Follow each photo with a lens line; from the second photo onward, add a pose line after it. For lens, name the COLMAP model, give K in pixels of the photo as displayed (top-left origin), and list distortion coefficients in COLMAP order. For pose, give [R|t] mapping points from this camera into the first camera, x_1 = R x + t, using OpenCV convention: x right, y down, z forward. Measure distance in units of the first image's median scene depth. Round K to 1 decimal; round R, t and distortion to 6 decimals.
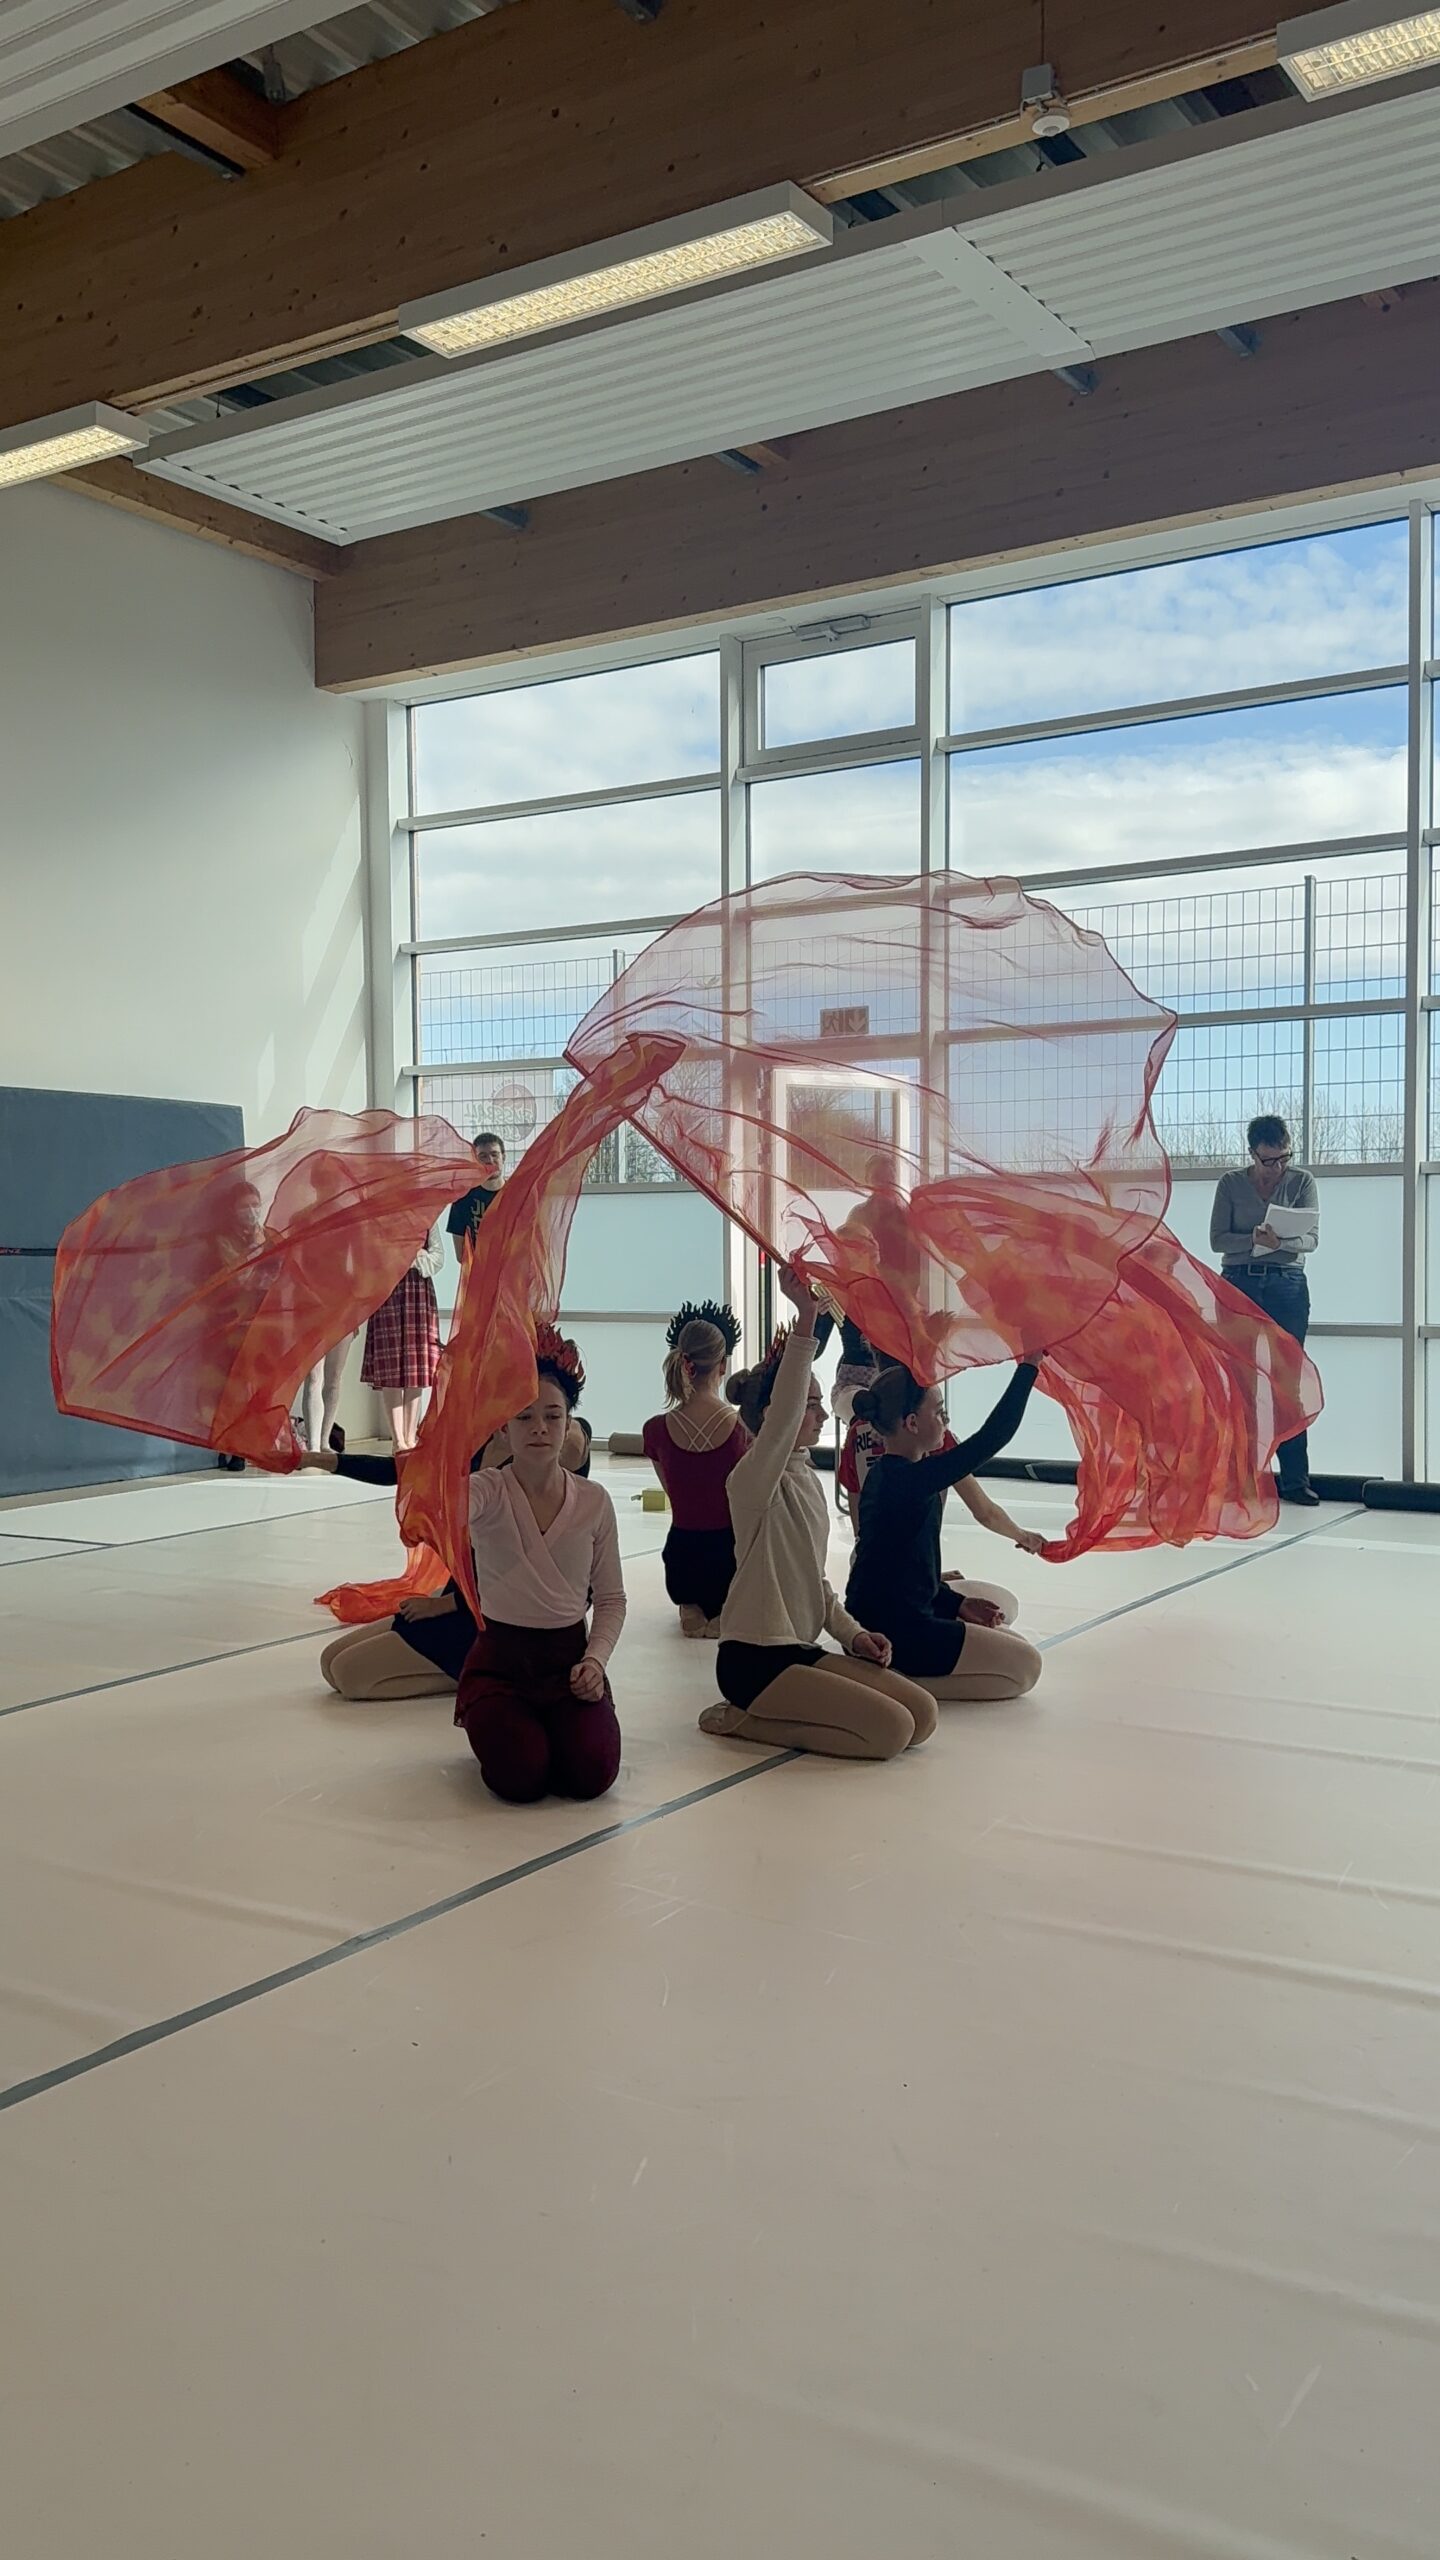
lens RADIAL K [[2125.1, 0, 714.9], [0, 2125.1, 1296.3], [0, 0, 1]] dist [0.085039, -0.139262]
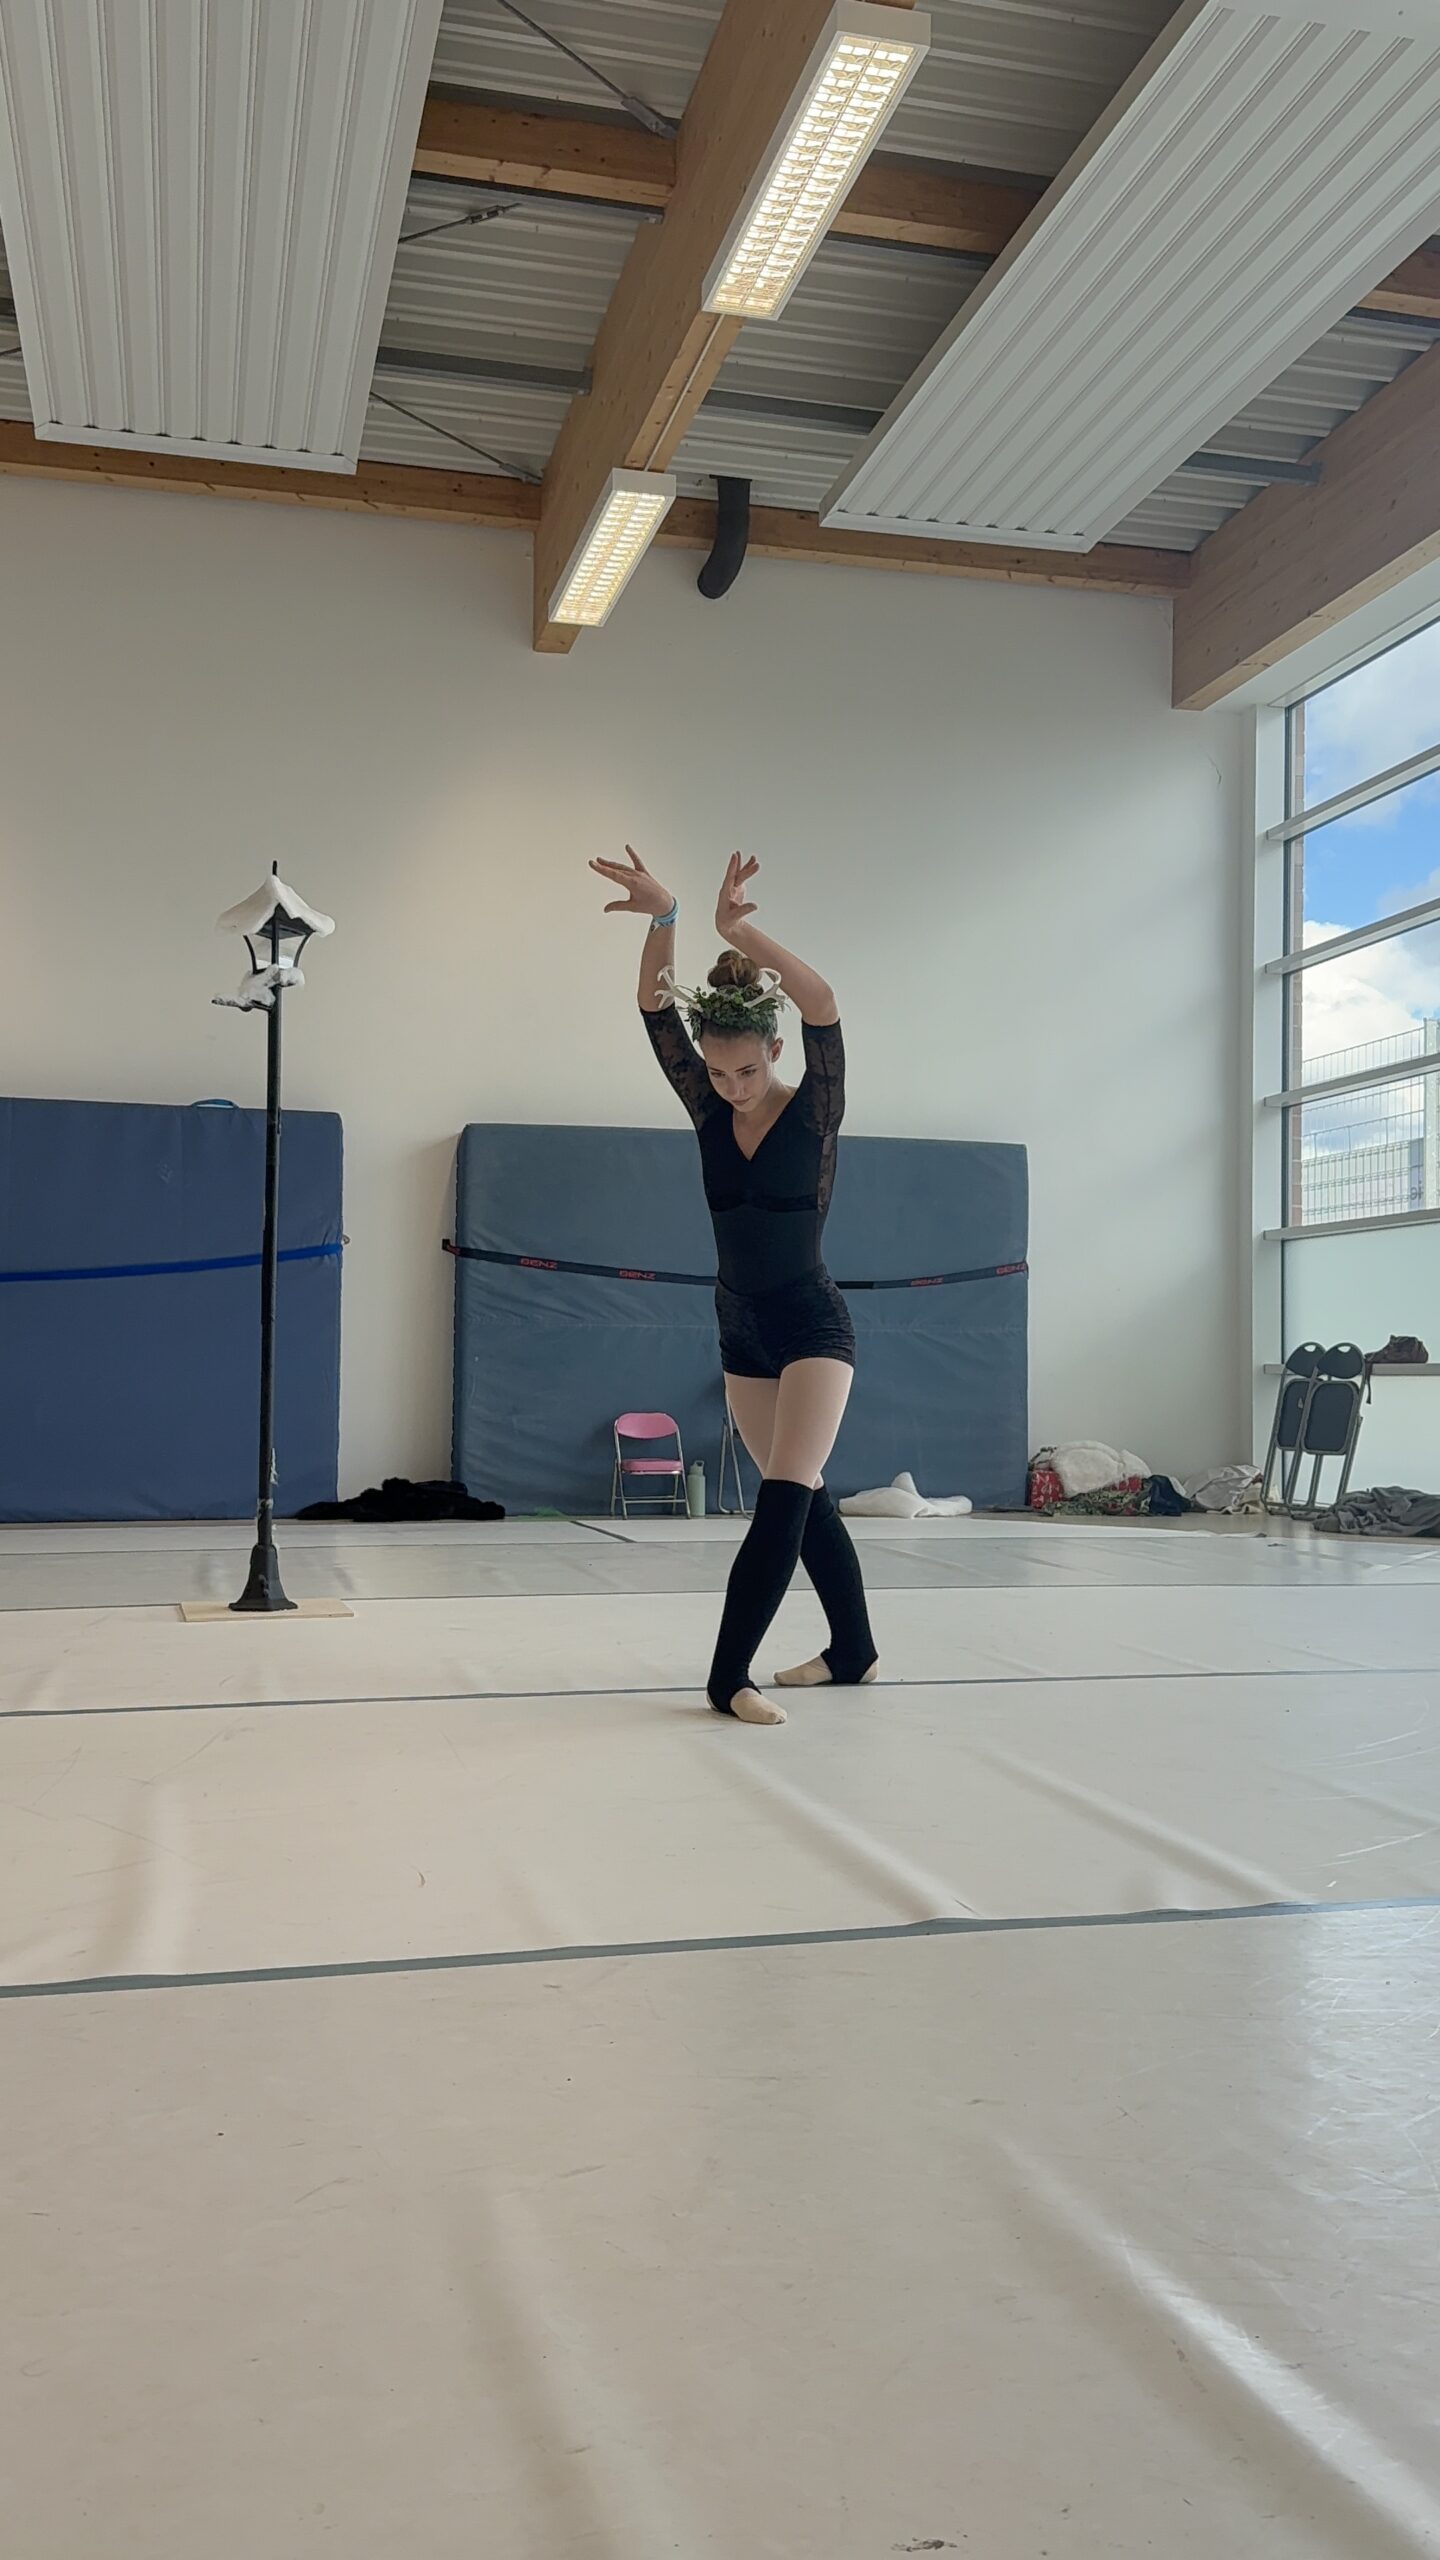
lens RADIAL K [[2125.1, 0, 725.8], [0, 2125.1, 1322.3], [0, 0, 1]] dist [0.085039, -0.139262]
pose [[0.735079, -0.007336, -0.677942, 0.341097], [-0.031366, 0.998503, -0.044815, 0.040968], [0.677256, 0.054207, 0.733748, 0.193007]]
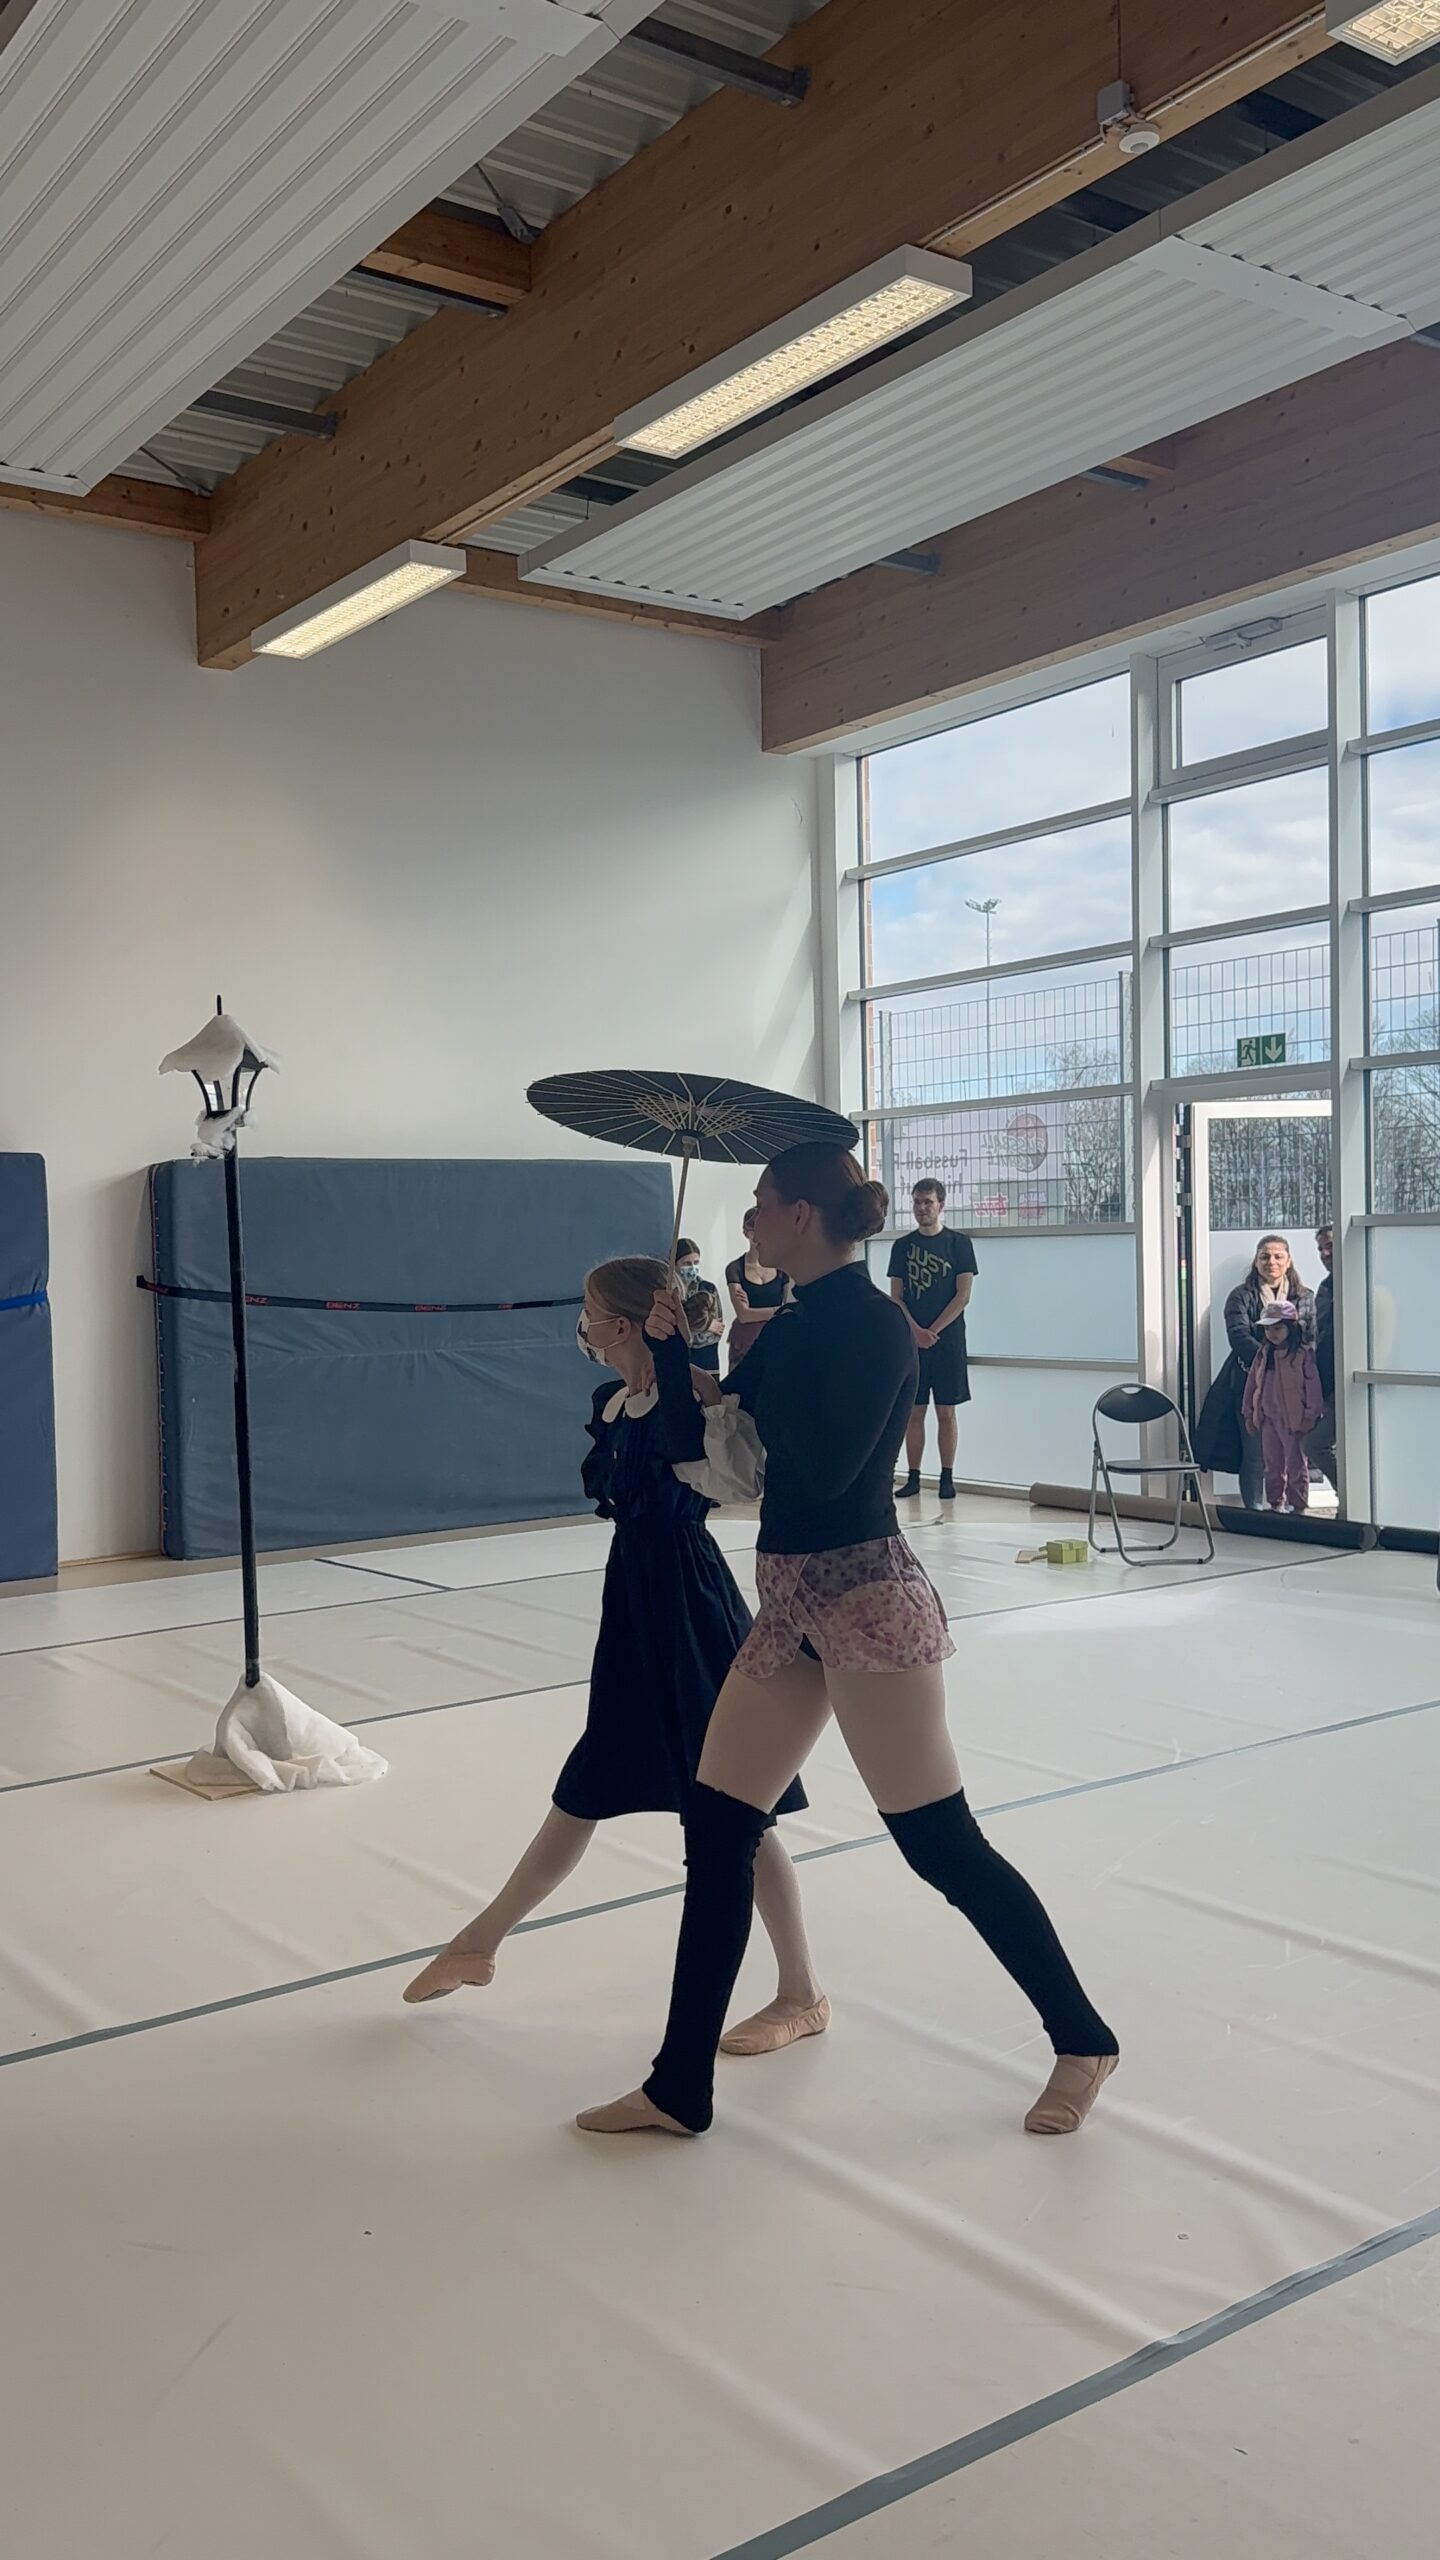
lens RADIAL K [[2125.1, 0, 687.8], [0, 2125.1, 1313.2], [0, 0, 1]] dist [0.085039, -0.139262]
pose [[0.932516, -0.007351, -0.361053, 0.165134], [0.010476, 0.999923, 0.006701, -0.021484], [0.360976, -0.010031, 0.932521, 0.024431]]
